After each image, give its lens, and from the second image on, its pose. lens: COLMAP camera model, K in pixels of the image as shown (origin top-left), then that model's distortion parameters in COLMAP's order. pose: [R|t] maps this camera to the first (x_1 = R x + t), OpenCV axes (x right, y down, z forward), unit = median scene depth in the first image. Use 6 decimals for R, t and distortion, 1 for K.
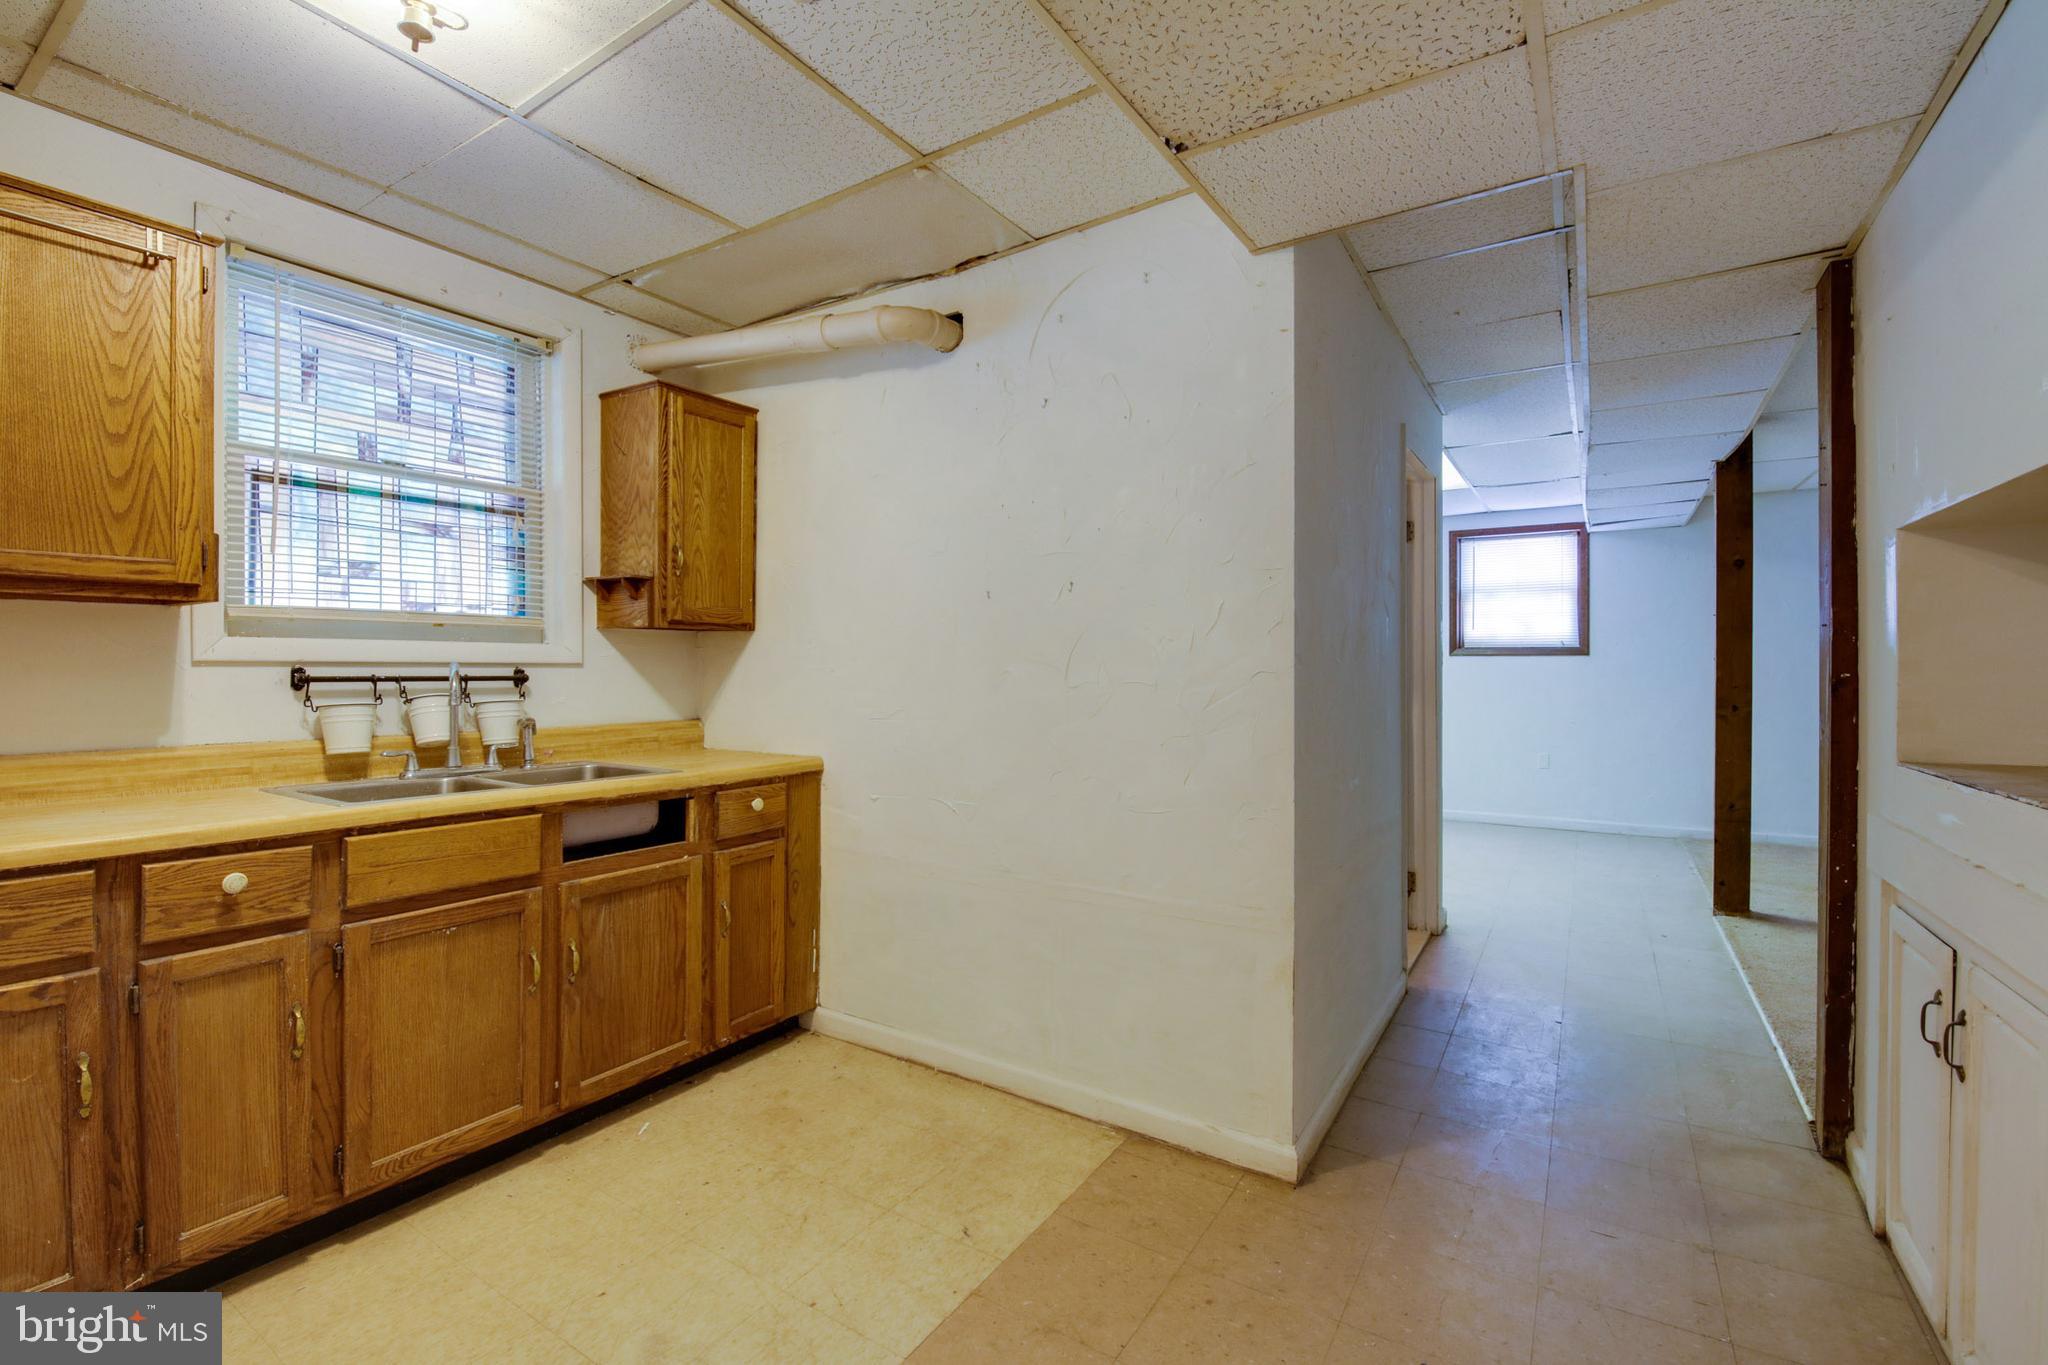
lens RADIAL K [[890.9, 0, 1020.0], [0, 890.9, 674.0], [0, 0, 1]] dist [0.004224, -0.011822]
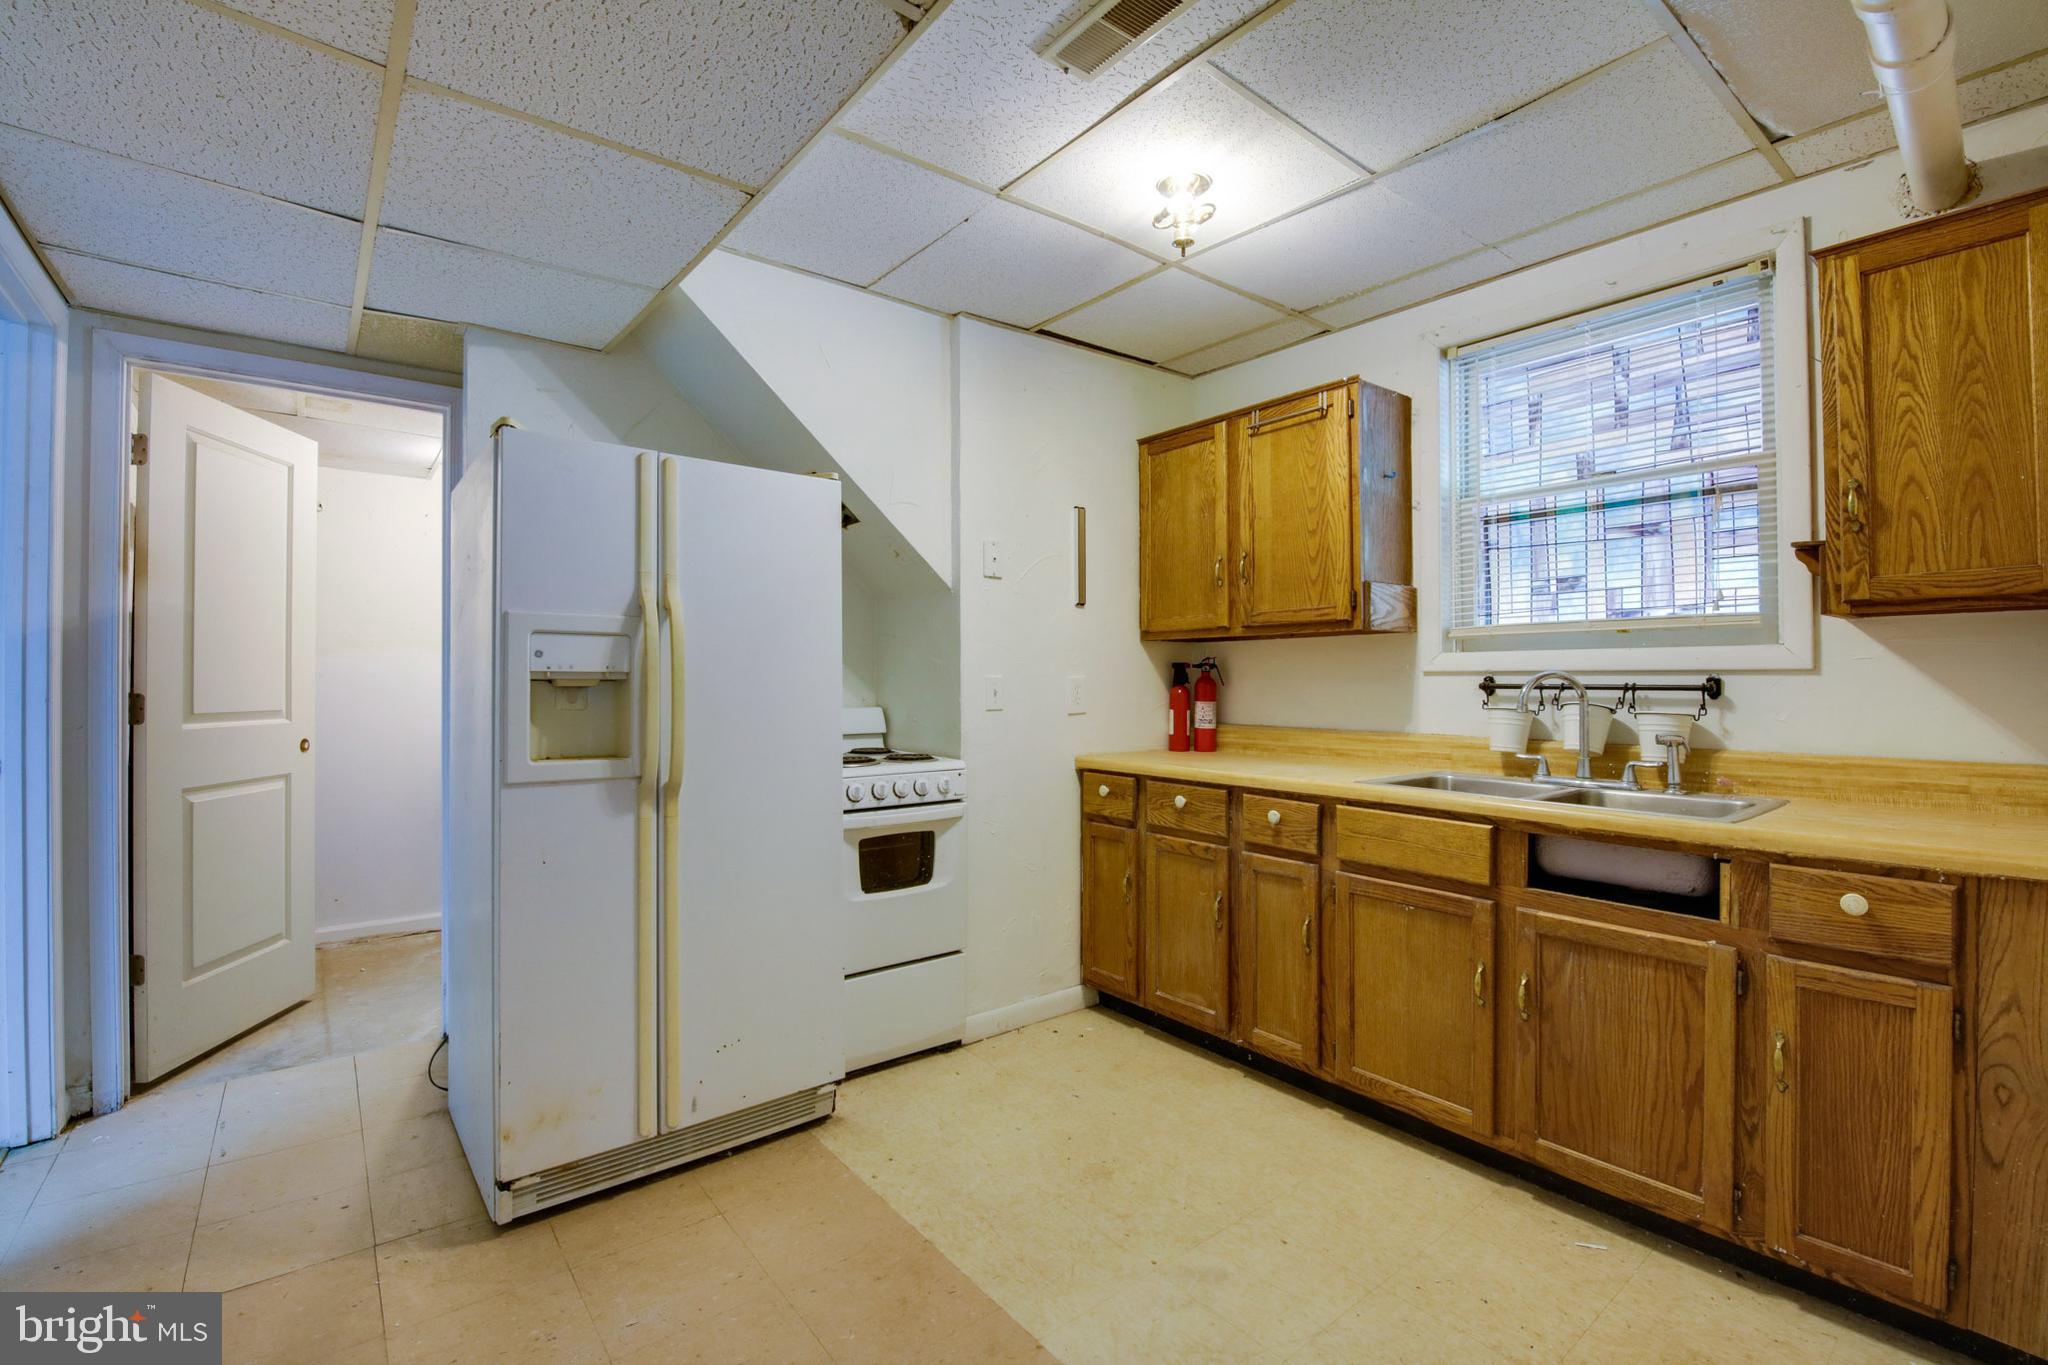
lens RADIAL K [[890.9, 0, 1020.0], [0, 890.9, 674.0], [0, 0, 1]] dist [0.004224, -0.011822]
pose [[-0.317734, -0.007956, -0.948147, 0.472841], [-0.006402, 0.999960, -0.006245, 0.001087], [0.948158, 0.004085, -0.317772, 0.712091]]
